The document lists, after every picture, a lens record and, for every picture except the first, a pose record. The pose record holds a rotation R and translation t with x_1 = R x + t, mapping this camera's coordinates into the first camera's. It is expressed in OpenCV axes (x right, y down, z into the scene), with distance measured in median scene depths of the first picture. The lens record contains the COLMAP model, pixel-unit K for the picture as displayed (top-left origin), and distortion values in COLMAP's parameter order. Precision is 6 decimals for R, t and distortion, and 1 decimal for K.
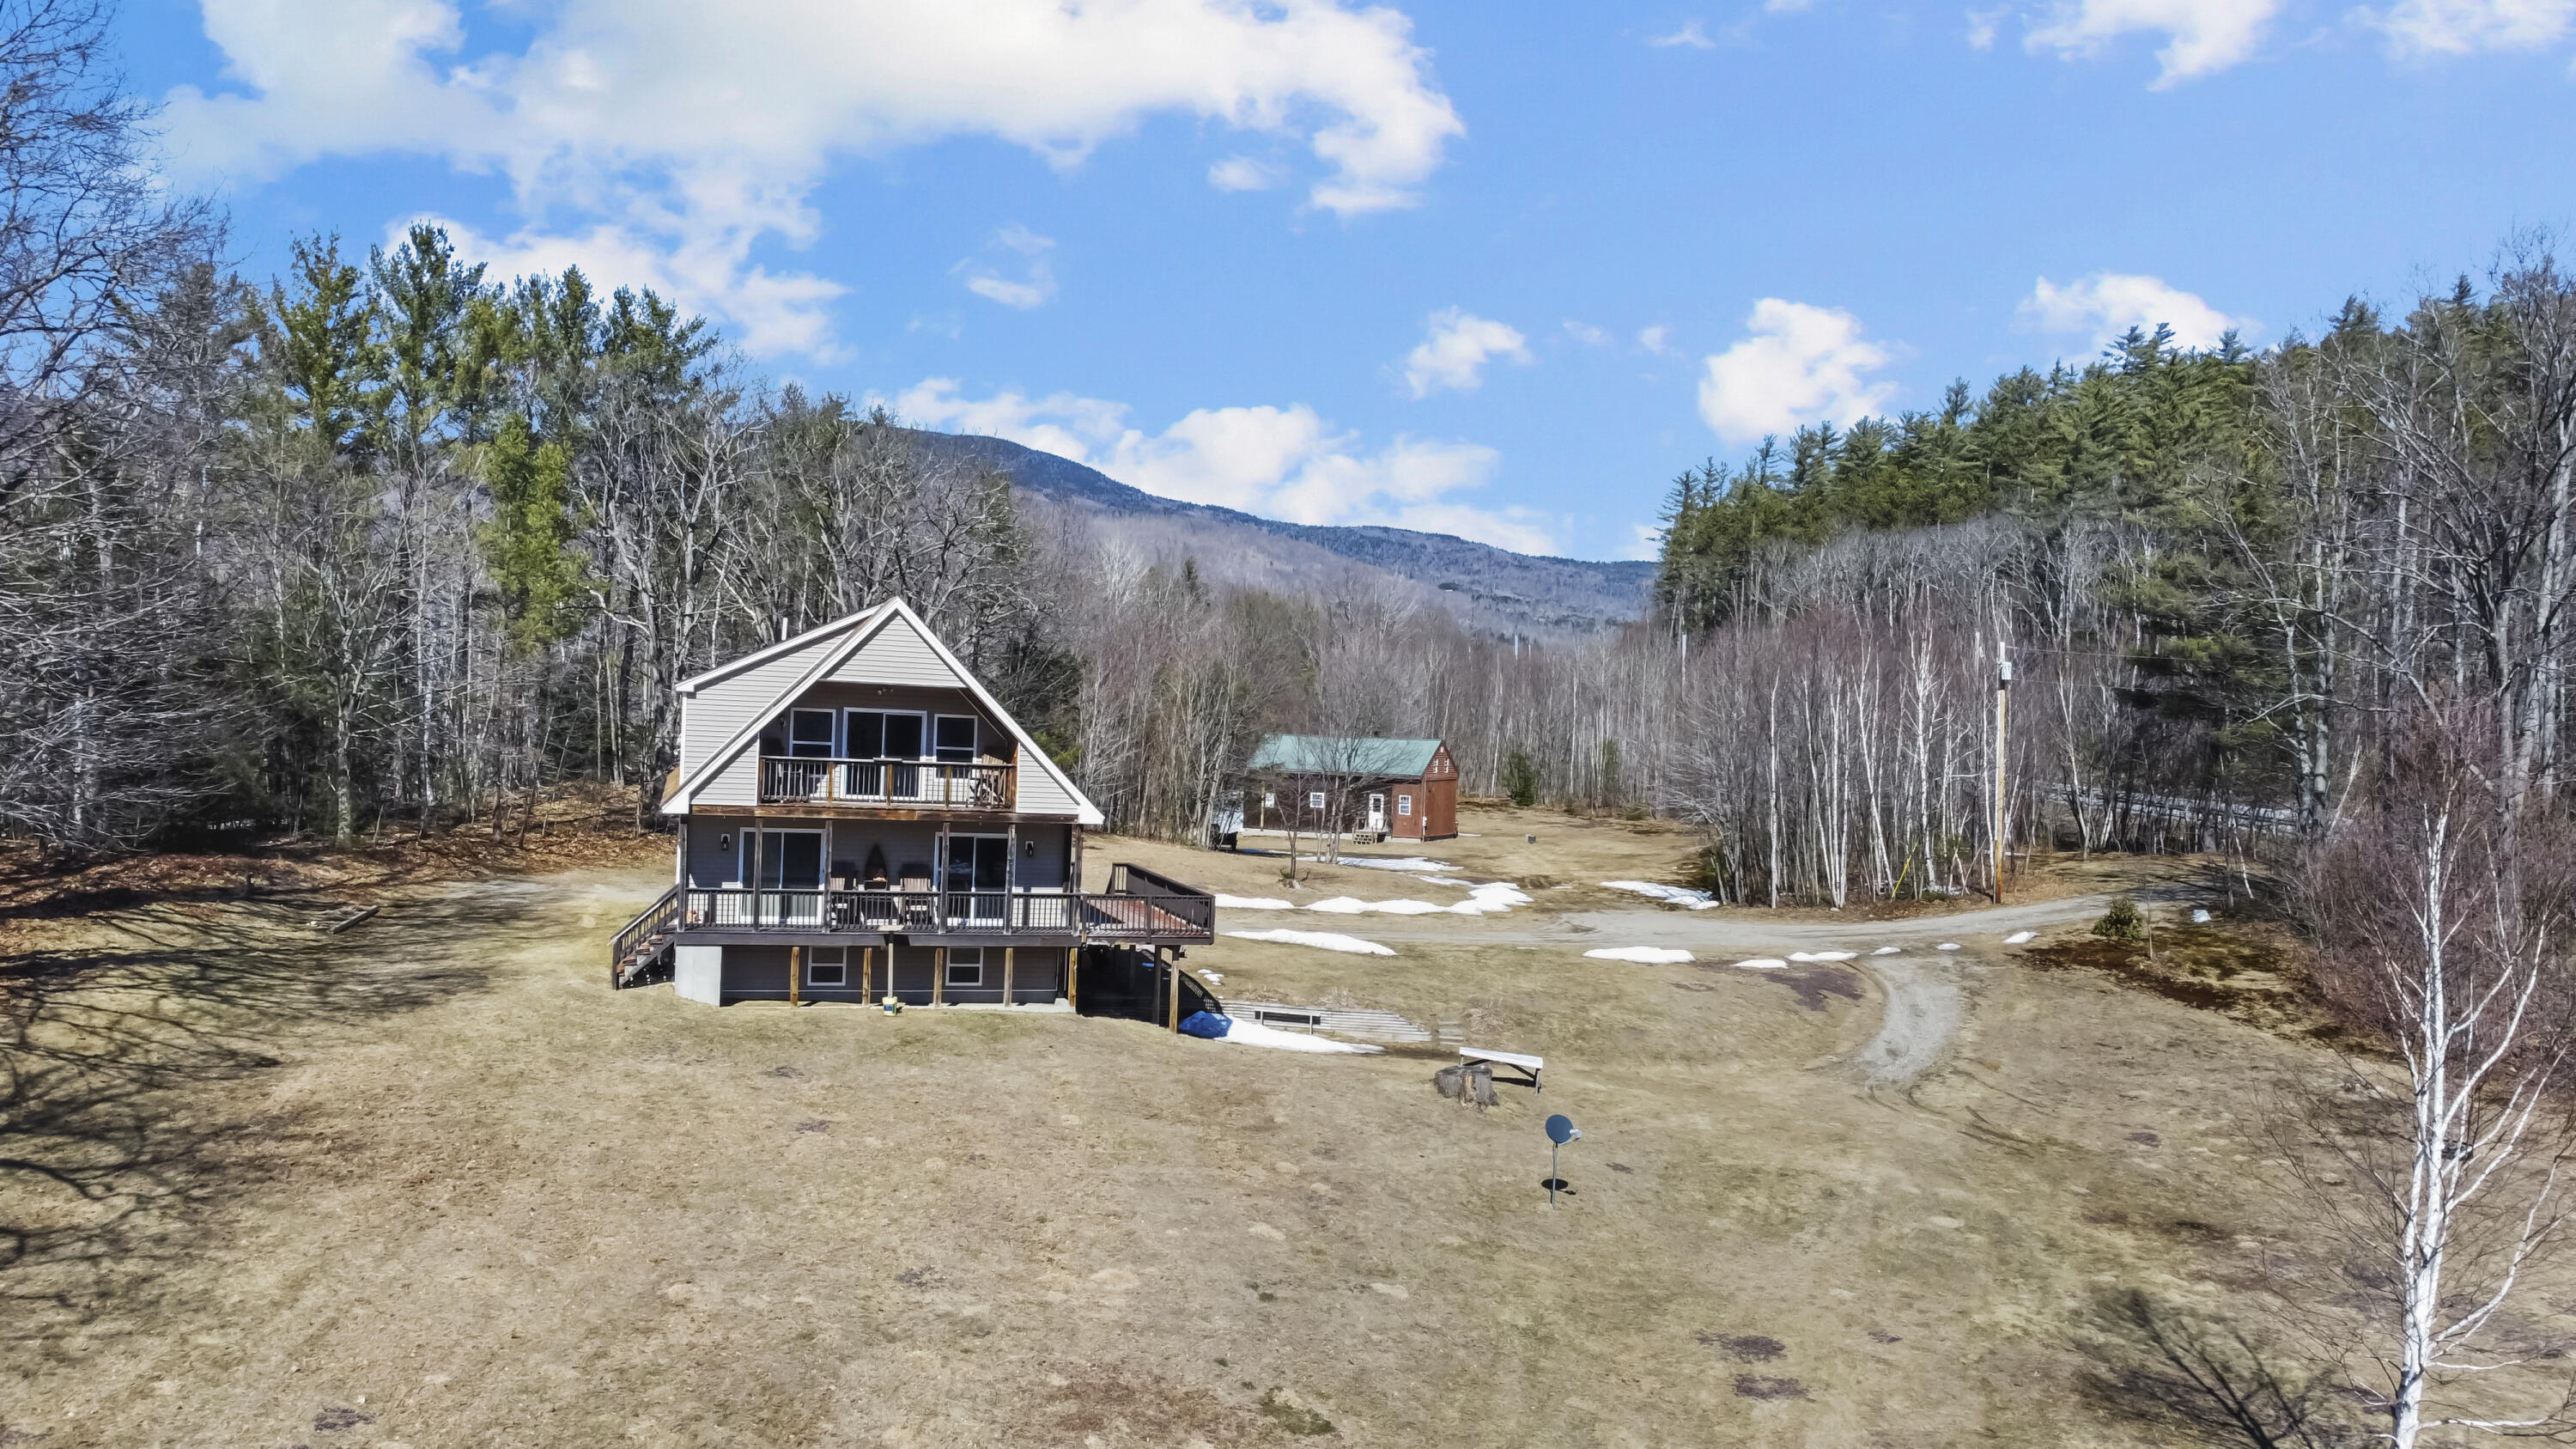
lens RADIAL K [[1839.9, 0, 1287.8], [0, 1839.9, 726.0], [0, 0, 1]] dist [-0.010630, -0.004690]
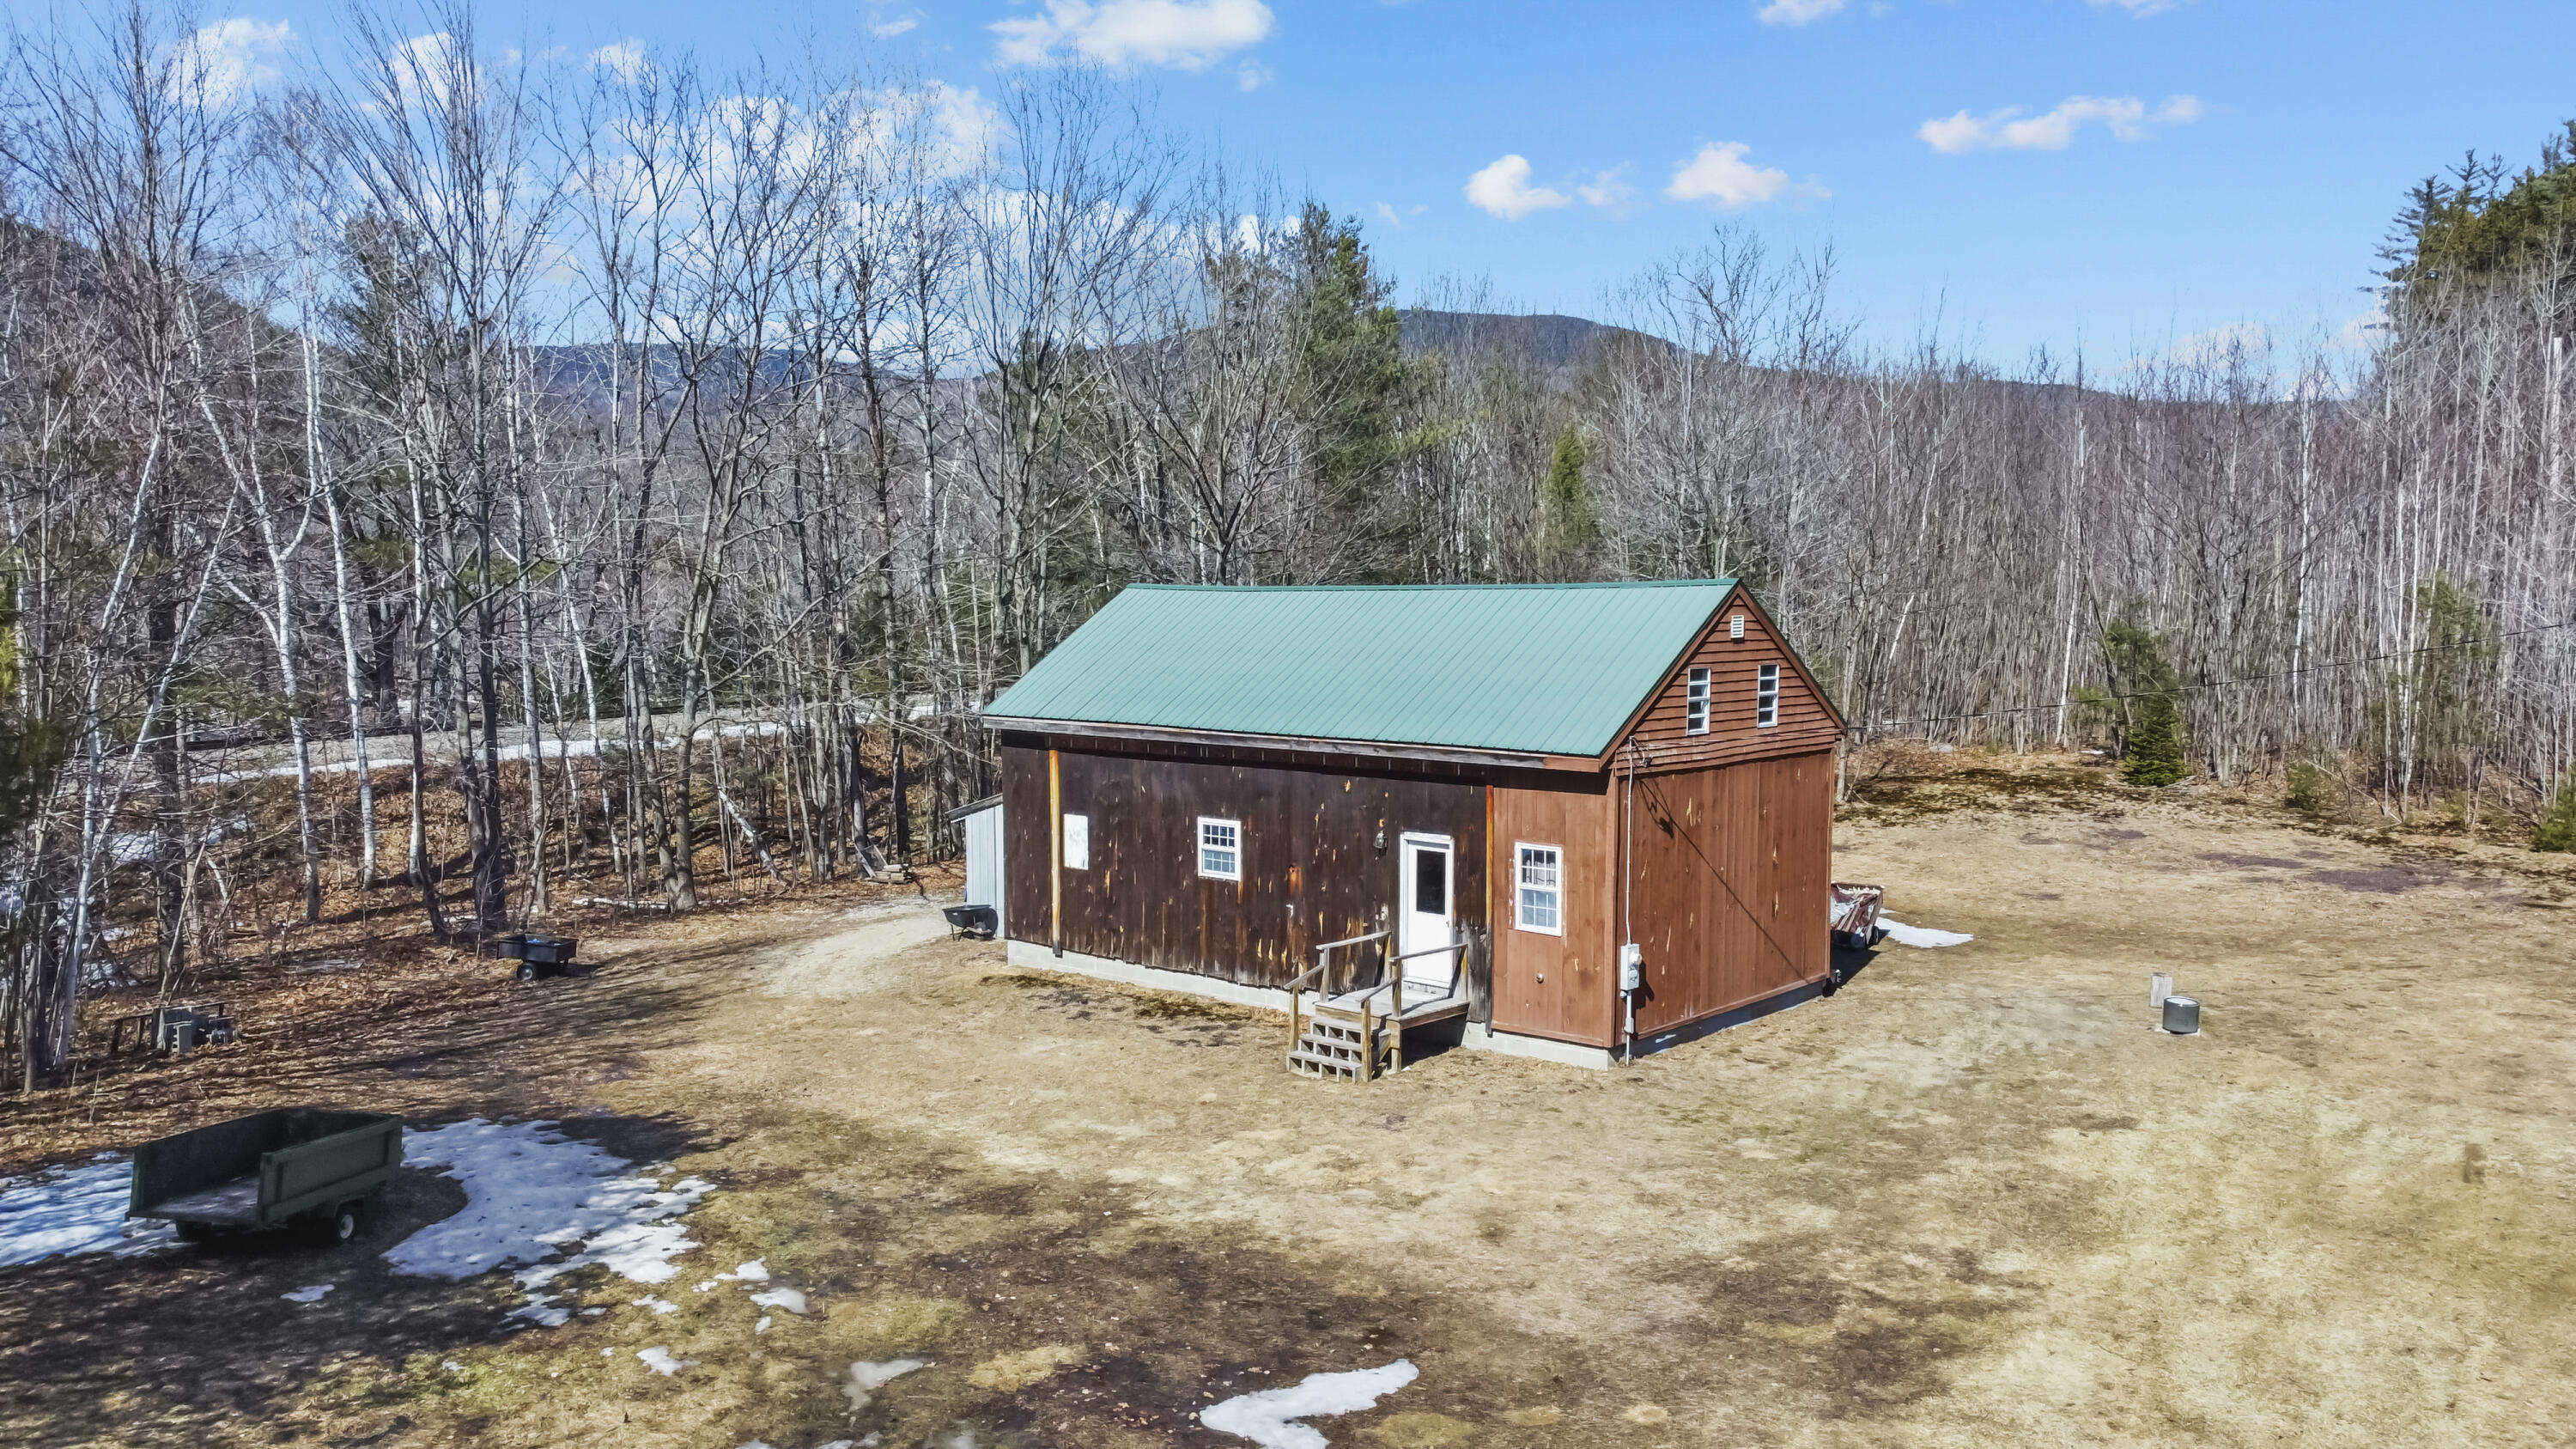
lens RADIAL K [[1839.9, 0, 1288.7], [0, 1839.9, 724.3], [0, 0, 1]] dist [-0.010630, -0.004690]
pose [[0.950513, -0.016012, -0.310271, 0.100945], [0.034271, 0.997980, 0.053489, 0.010731], [0.308788, -0.061475, 0.949142, 0.769949]]
